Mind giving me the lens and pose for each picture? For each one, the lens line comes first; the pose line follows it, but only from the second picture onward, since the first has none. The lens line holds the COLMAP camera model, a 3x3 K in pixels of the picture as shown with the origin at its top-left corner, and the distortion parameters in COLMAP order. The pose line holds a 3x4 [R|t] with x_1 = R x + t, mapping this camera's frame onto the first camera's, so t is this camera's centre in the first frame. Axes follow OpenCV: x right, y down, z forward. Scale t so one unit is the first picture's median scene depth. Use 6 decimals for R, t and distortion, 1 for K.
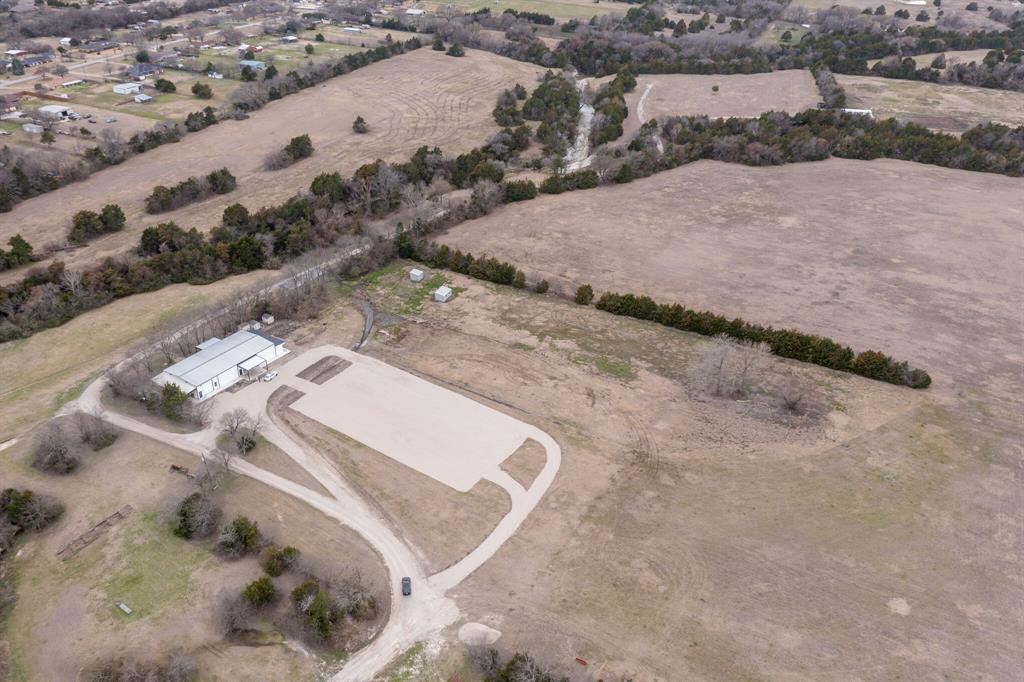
lens RADIAL K [[803.1, 0, 507.4], [0, 803.1, 336.0], [0, 0, 1]] dist [-0.019421, 0.005755]
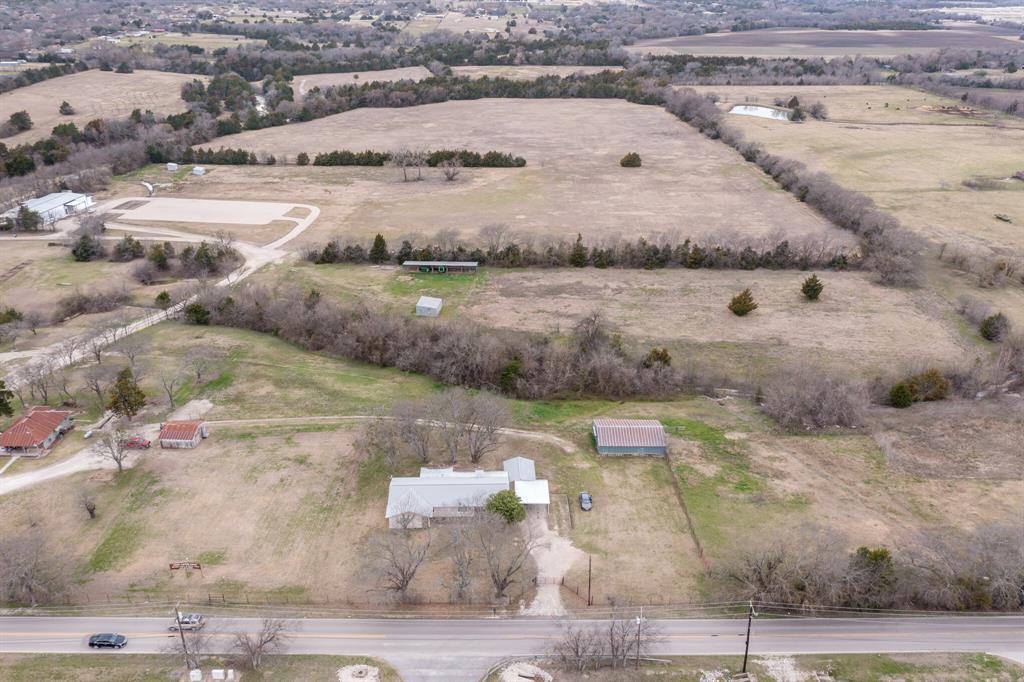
lens RADIAL K [[803.1, 0, 508.1], [0, 803.1, 337.6], [0, 0, 1]] dist [-0.019421, 0.005755]
pose [[0.900760, -0.190012, 0.390547, -0.131026], [0.225373, 0.973171, -0.046327, 0.275803], [-0.371266, 0.129748, 0.919417, -0.275504]]
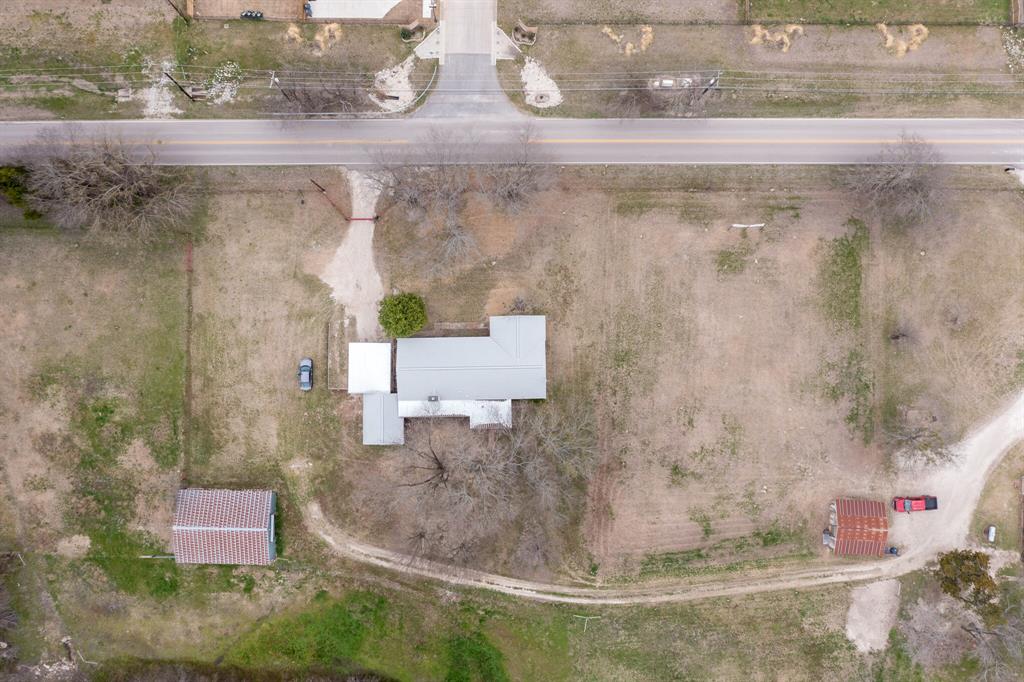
lens RADIAL K [[803.1, 0, 514.6], [0, 803.1, 335.4], [0, 0, 1]] dist [-0.019421, 0.005755]
pose [[-0.909791, 0.413366, -0.037528, -0.041385], [-0.218002, -0.398946, 0.890684, 0.077404], [0.353207, 0.818517, 0.453072, -0.074649]]
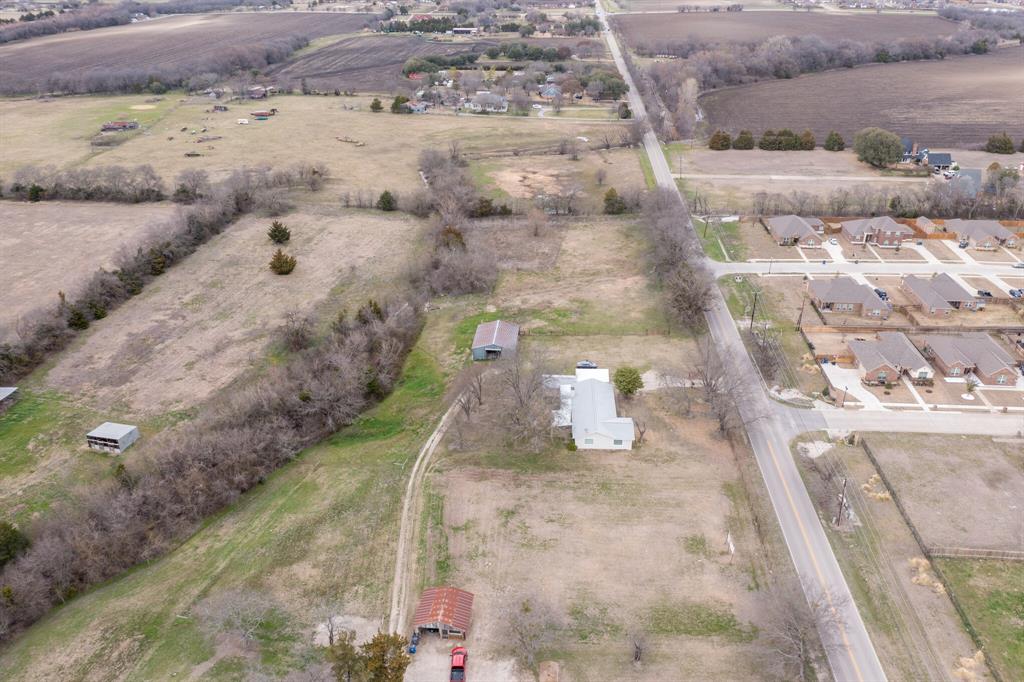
lens RADIAL K [[803.1, 0, 510.0], [0, 803.1, 335.5], [0, 0, 1]] dist [-0.019421, 0.005755]
pose [[-0.351588, -0.428581, 0.832289, -0.324737], [0.463903, 0.692453, 0.552542, 0.061446], [-0.813130, 0.580369, -0.044638, 0.081171]]
